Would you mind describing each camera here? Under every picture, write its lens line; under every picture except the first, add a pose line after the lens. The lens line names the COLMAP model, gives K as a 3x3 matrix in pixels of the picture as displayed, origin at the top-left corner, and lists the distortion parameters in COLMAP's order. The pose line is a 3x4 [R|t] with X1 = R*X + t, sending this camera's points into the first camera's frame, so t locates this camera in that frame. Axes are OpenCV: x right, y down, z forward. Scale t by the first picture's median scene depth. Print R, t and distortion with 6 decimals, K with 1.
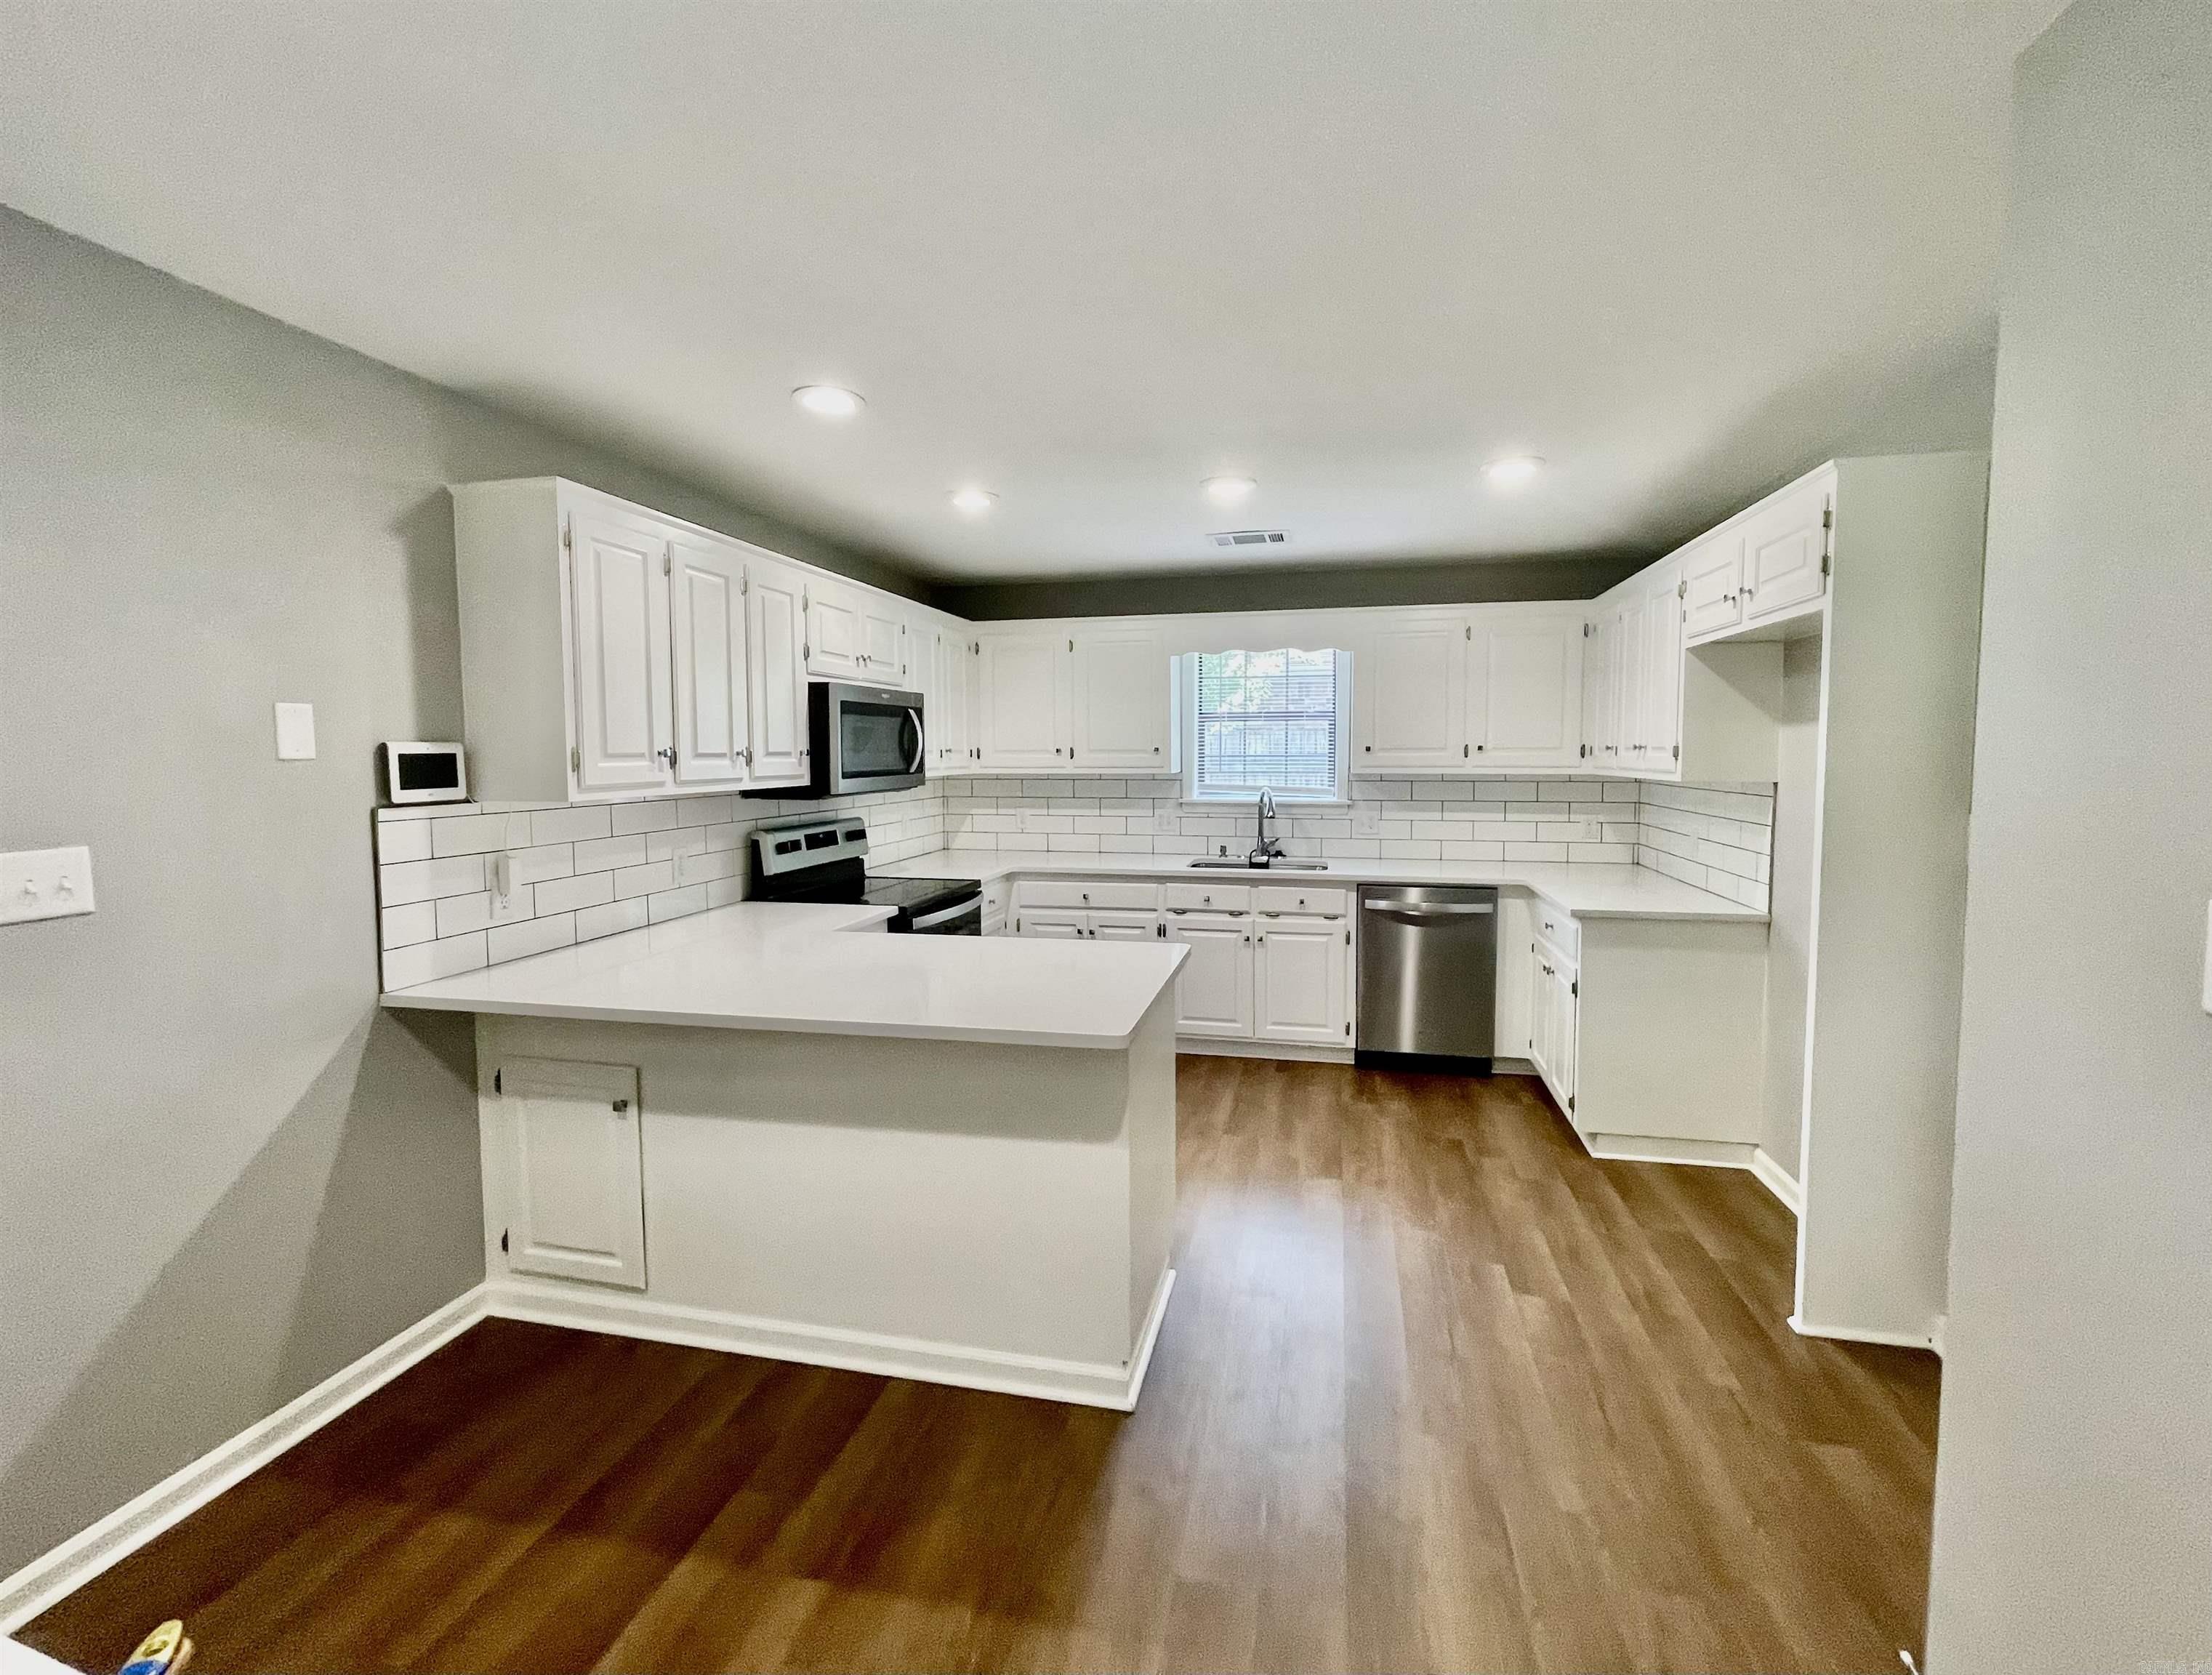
lens RADIAL K [[934.9, 0, 1127.2], [0, 934.9, 807.0], [0, 0, 1]] dist [-0.004878, 0.000609]
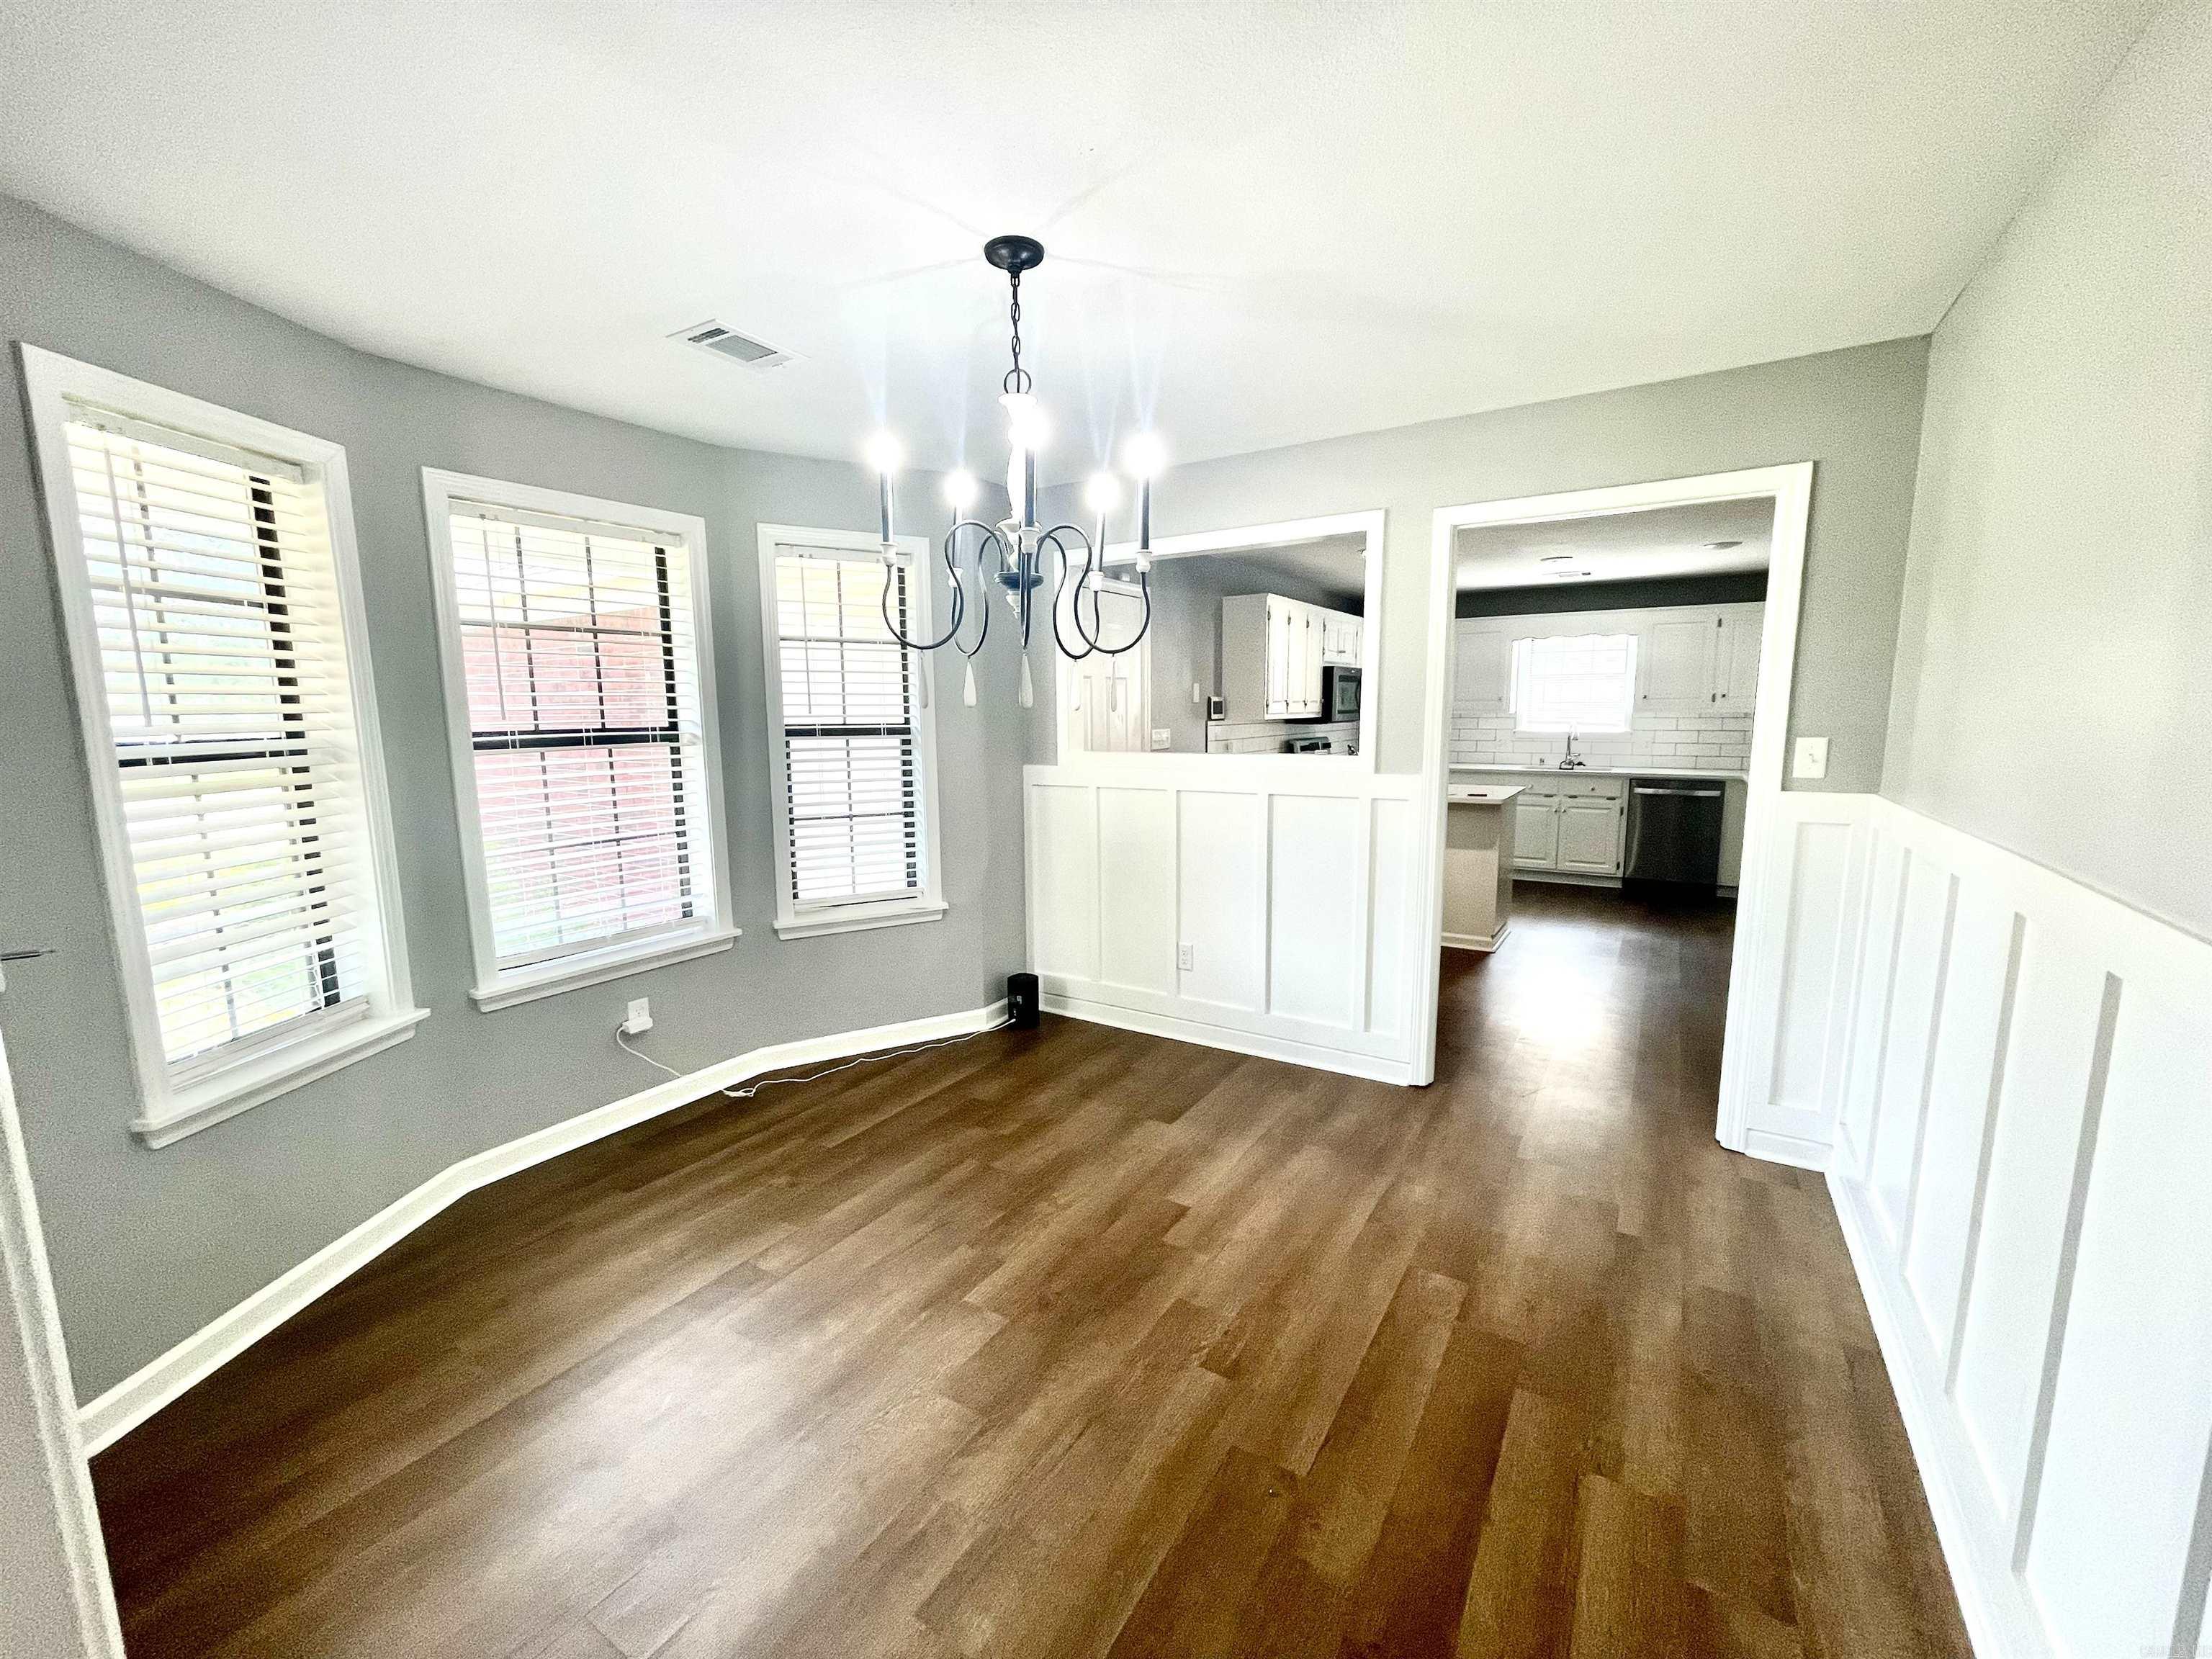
lens RADIAL K [[894.0, 0, 1111.9], [0, 894.0, 836.4], [0, 0, 1]] dist [0.003315, -0.000604]
pose [[0.944010, 0.042748, -0.327136, -0.099169], [-0.014129, 0.995898, 0.089368, 0.054729], [0.329615, -0.079742, 0.940742, -0.807605]]
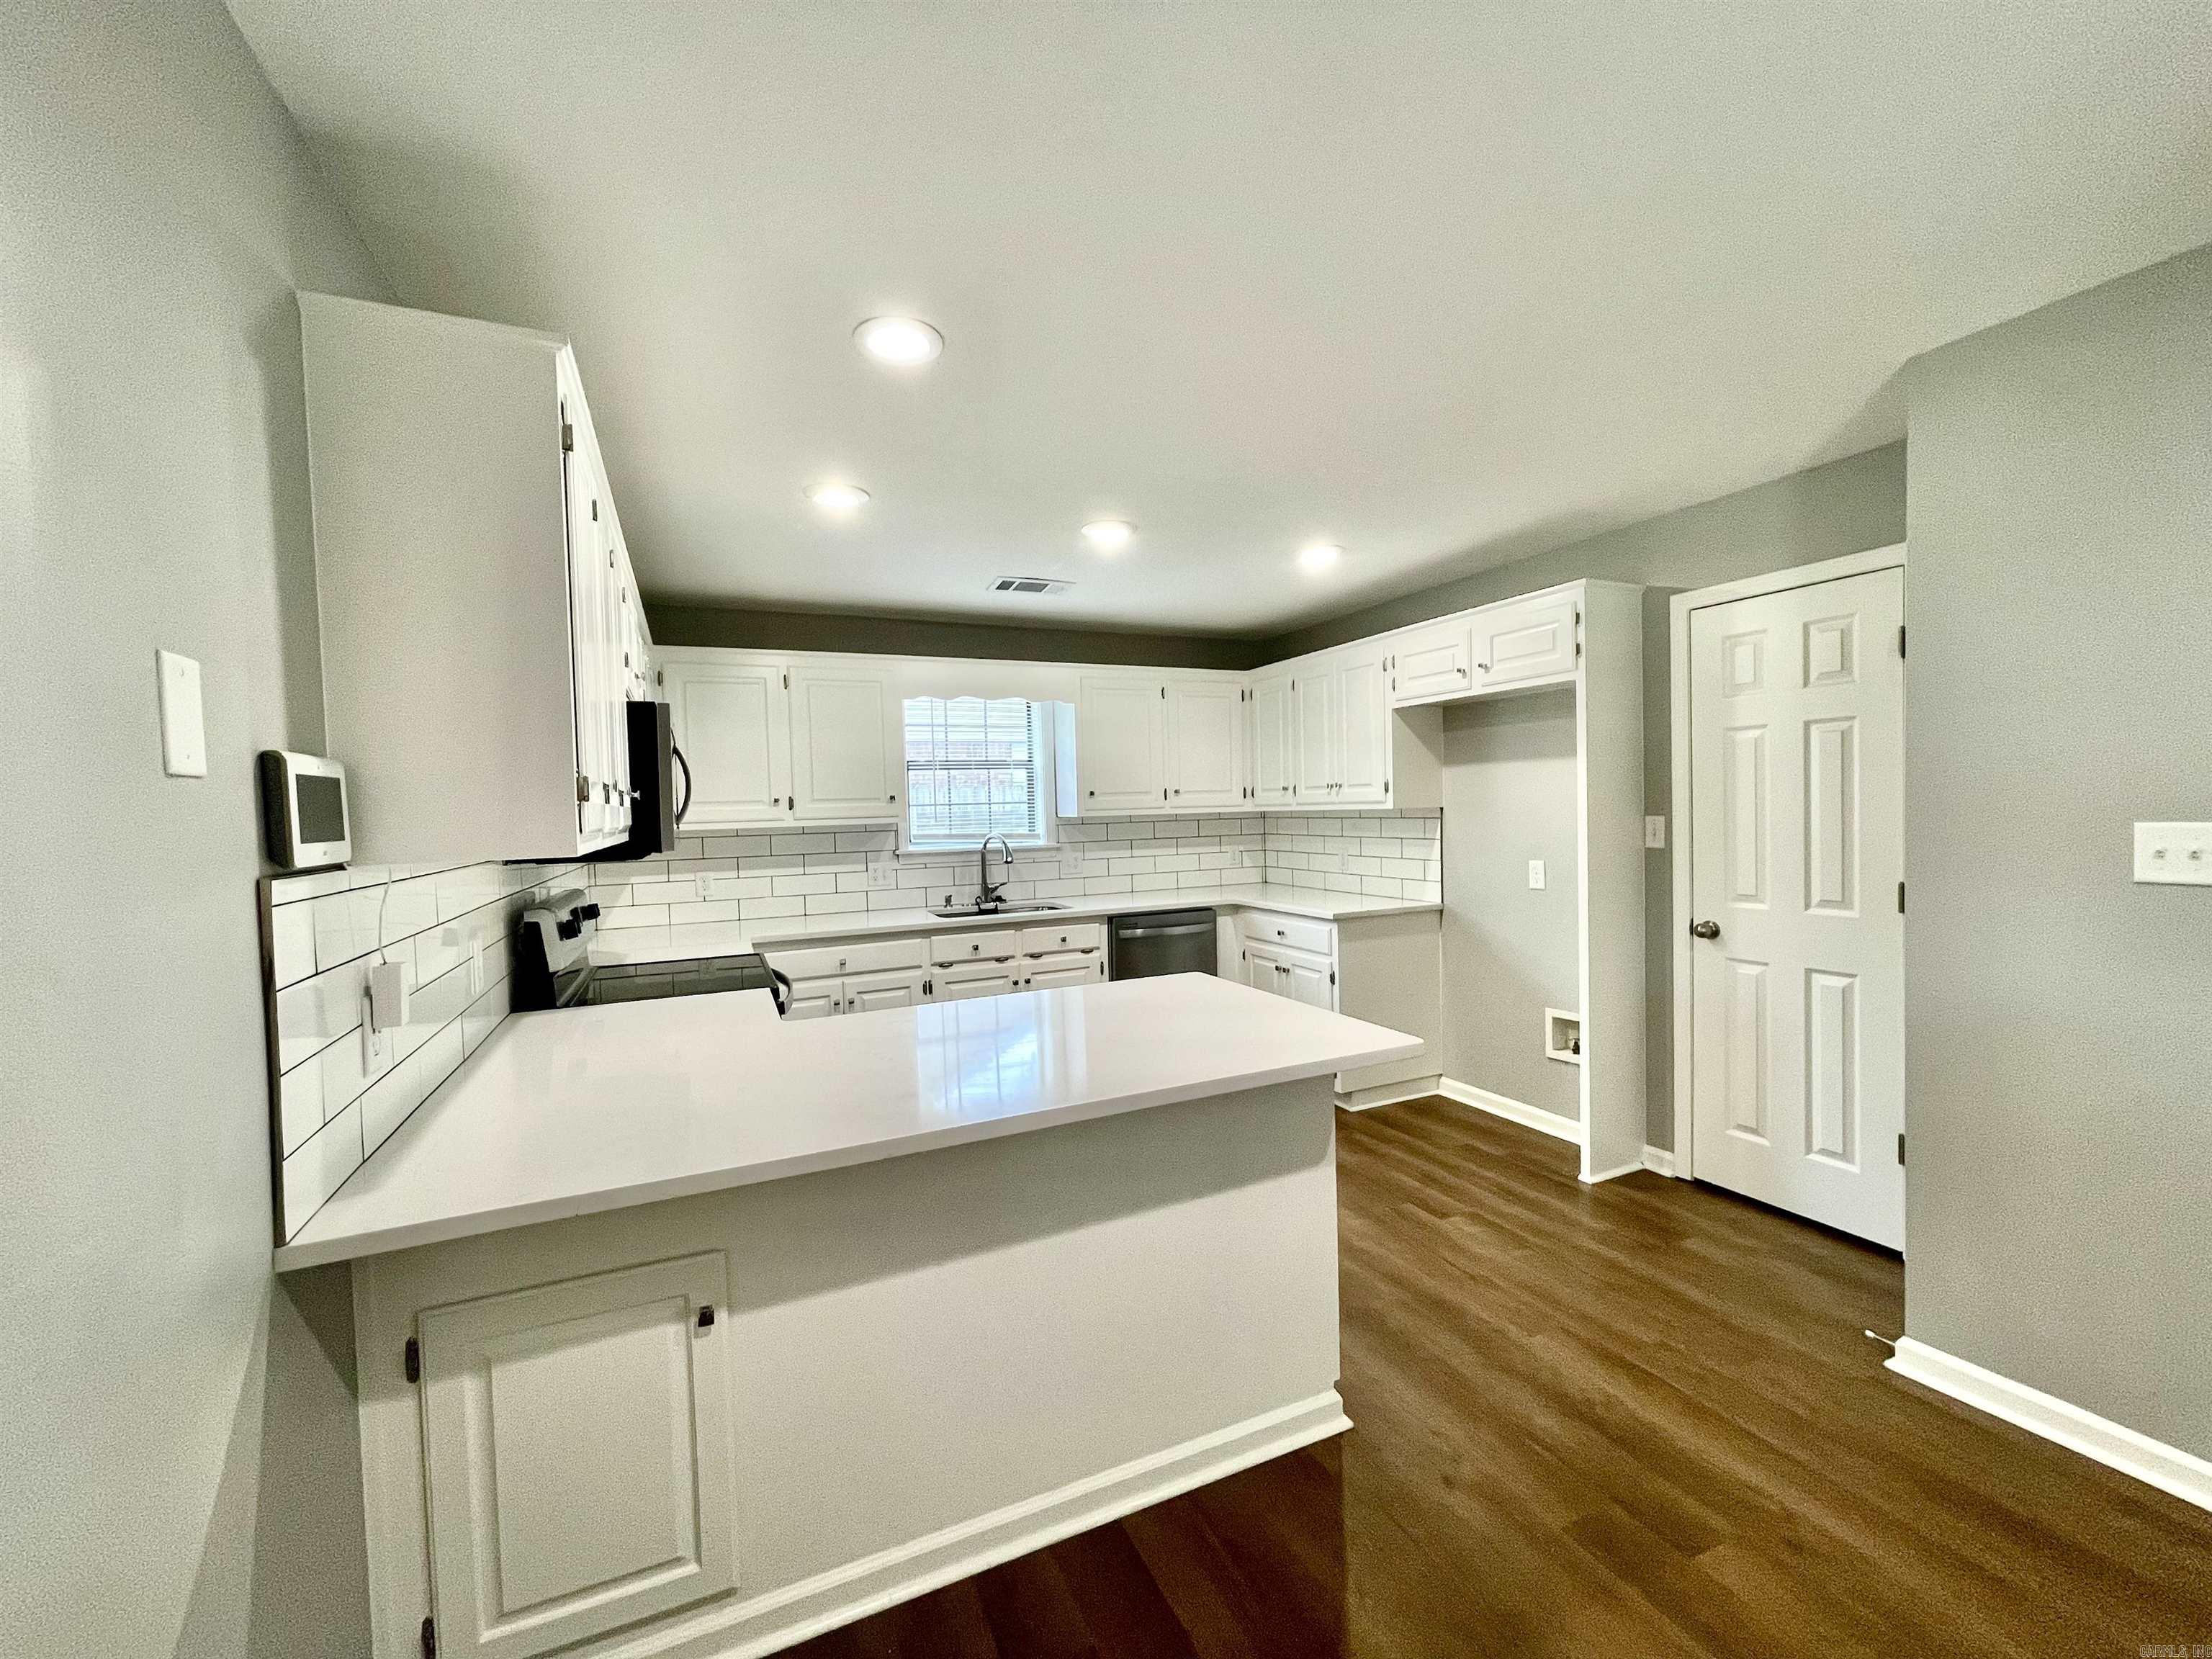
lens RADIAL K [[894.0, 0, 1094.8], [0, 894.0, 839.9], [0, 0, 1]] dist [0.003315, -0.000604]
pose [[0.804429, -0.040285, 0.592681, -0.370397], [0.060758, 0.998045, -0.014627, 0.007210], [-0.590934, 0.047776, 0.805304, 0.173095]]
